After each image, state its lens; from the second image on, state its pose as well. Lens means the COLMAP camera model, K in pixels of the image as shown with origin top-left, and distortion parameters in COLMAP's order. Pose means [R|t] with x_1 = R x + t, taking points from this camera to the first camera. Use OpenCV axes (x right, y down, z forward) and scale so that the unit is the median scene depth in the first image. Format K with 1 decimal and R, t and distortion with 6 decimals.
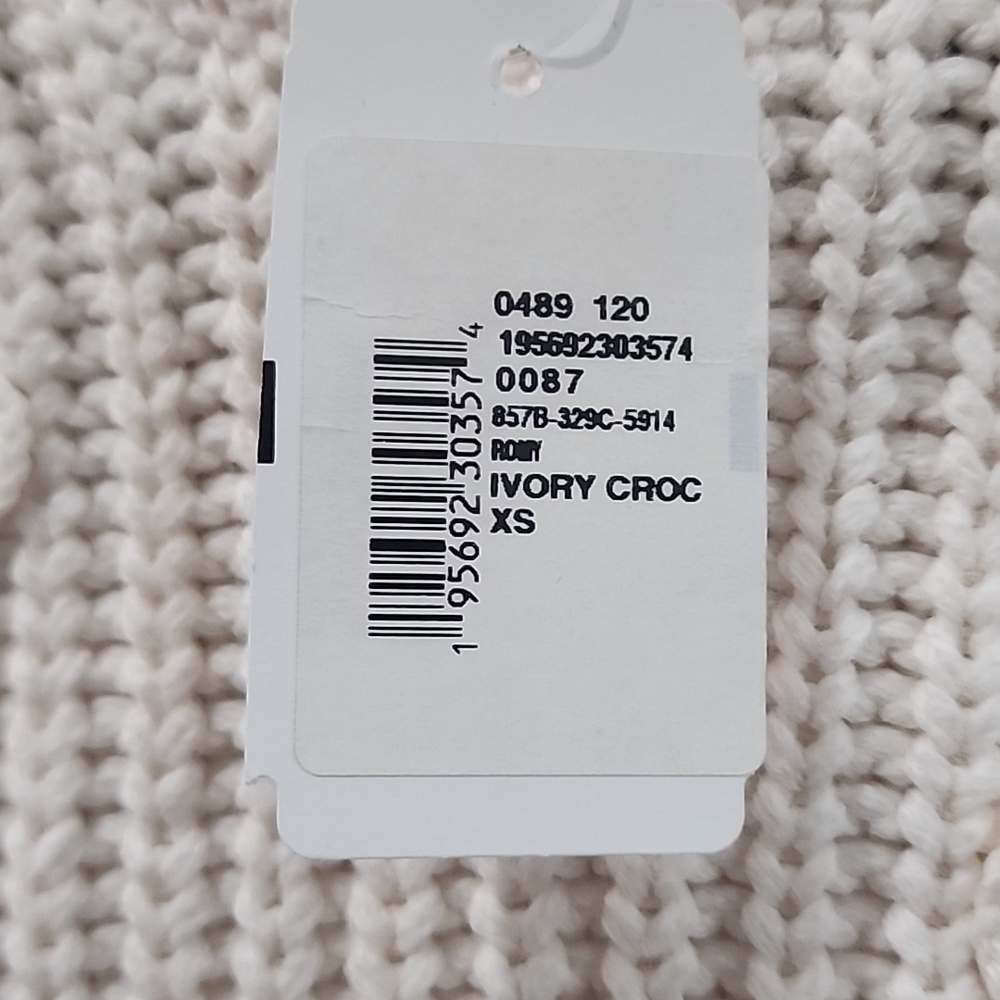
lens RADIAL K [[1461.7, 0, 518.8], [0, 1461.7, 500.1], [0, 0, 1]] dist [0.220053, -0.737457]
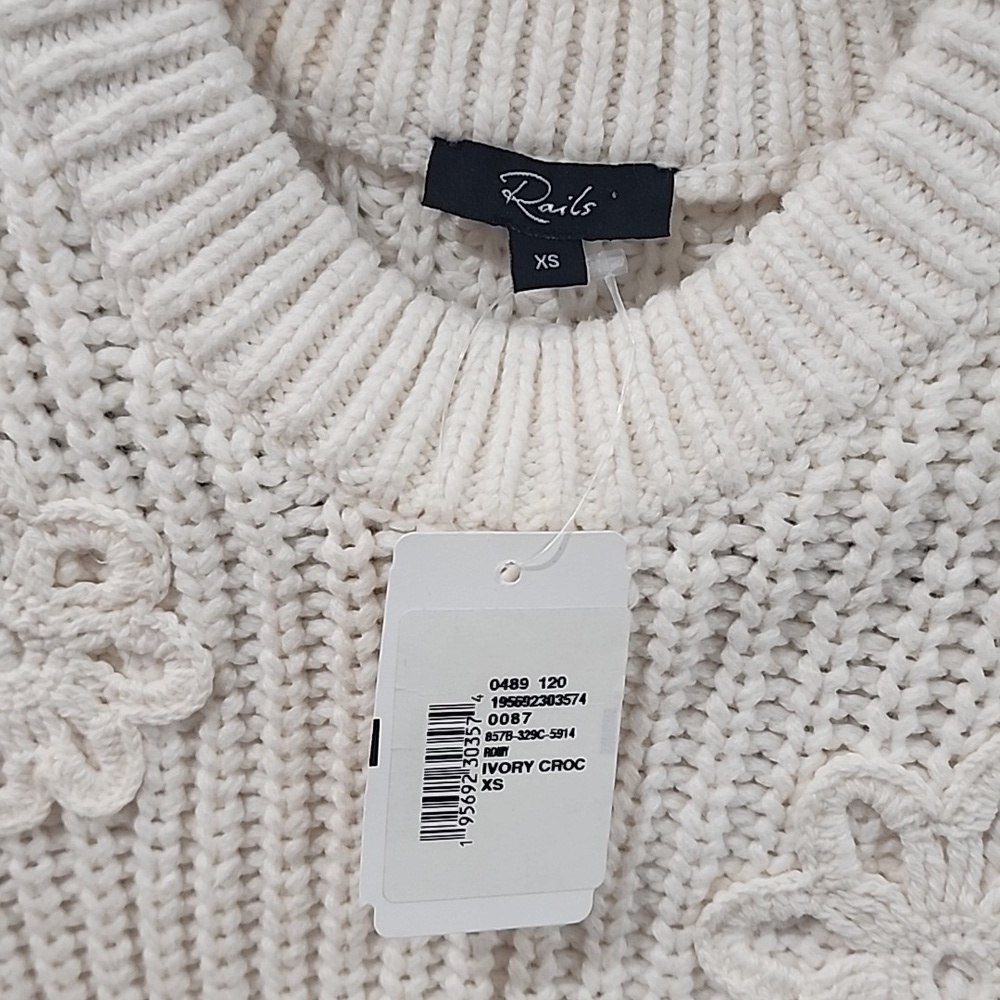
lens RADIAL K [[1450.5, 0, 502.1], [0, 1450.5, 482.5], [0, 0, 1]] dist [0.207332, -0.689640]
pose [[0.991878, 0.026211, 0.124464, -0.249963], [-0.066708, 0.940357, 0.333586, -1.039233], [-0.108297, -0.339179, 0.934467, -0.734229]]
